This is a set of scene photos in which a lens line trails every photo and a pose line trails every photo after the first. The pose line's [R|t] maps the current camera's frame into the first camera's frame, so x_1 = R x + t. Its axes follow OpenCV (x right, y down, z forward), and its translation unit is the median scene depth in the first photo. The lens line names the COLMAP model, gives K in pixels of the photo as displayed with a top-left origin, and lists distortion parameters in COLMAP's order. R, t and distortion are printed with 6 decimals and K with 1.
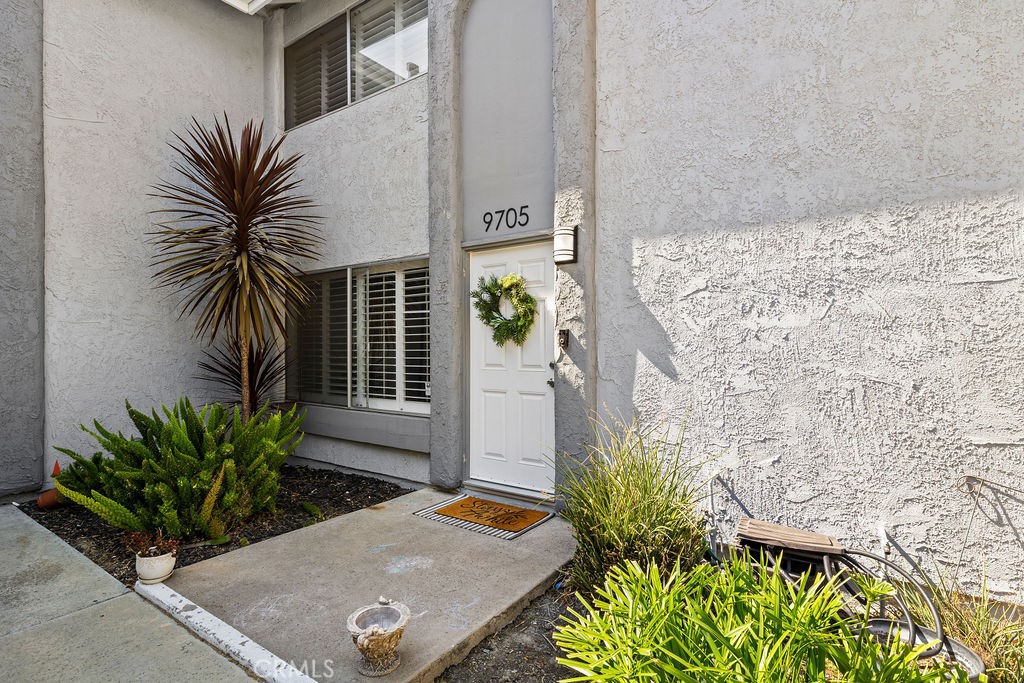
lens RADIAL K [[513.9, 0, 511.1], [0, 513.9, 348.5], [0, 0, 1]] dist [0.000222, 0.000044]
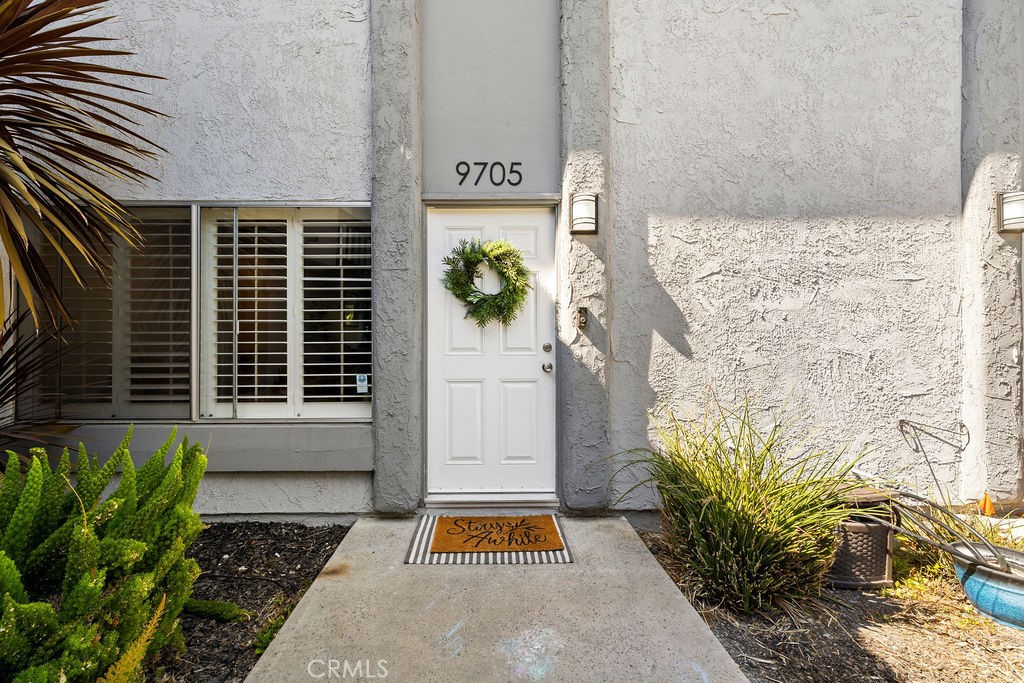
lens RADIAL K [[442.3, 0, 509.9], [0, 442.3, 331.1], [0, 0, 1]] dist [0.001341, 0.000424]
pose [[0.809036, 0.001865, 0.587756, -0.473722], [0.003258, 0.999965, -0.007657, 0.011209], [-0.587750, 0.008109, 0.809002, 0.468396]]
